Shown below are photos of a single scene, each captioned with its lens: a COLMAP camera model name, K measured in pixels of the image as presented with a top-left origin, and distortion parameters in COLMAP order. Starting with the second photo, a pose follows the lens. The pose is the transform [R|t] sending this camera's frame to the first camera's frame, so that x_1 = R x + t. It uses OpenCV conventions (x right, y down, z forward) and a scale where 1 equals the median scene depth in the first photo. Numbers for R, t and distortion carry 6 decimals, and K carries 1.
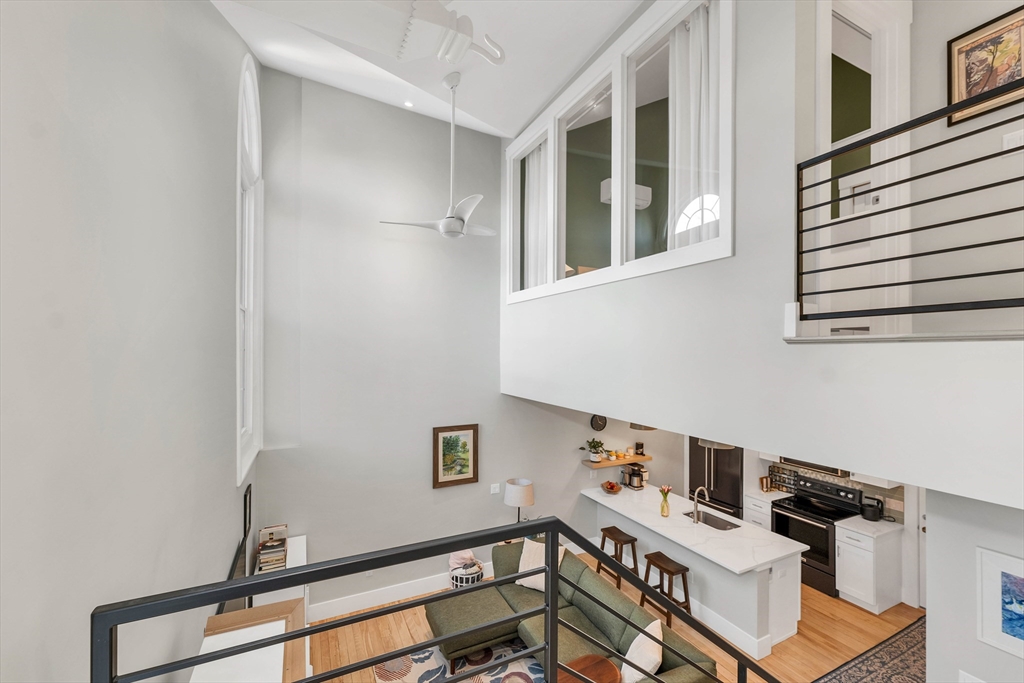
lens RADIAL K [[424.0, 0, 508.6], [0, 424.0, 346.1], [0, 0, 1]] dist [0.001646, 0.000129]
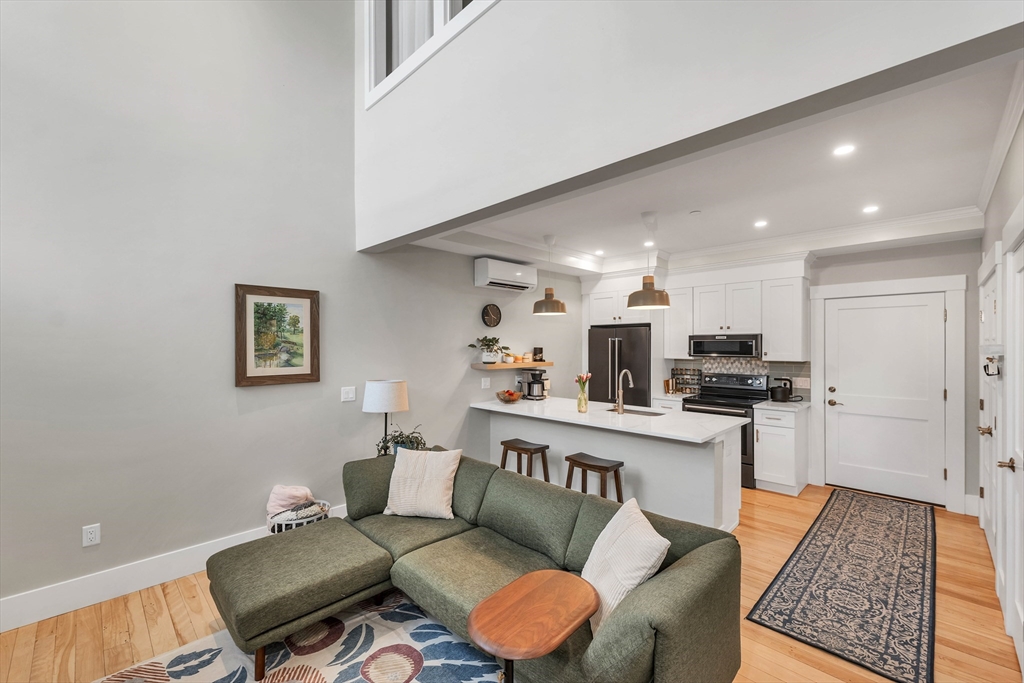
lens RADIAL K [[425.8, 0, 511.2], [0, 425.8, 343.5], [0, 0, 1]] dist [0.002775, -0.000216]
pose [[0.944580, -0.004687, 0.328248, -0.009656], [0.002992, 0.999979, 0.005671, 0.269258], [-0.328268, -0.004375, 0.944575, 0.306962]]
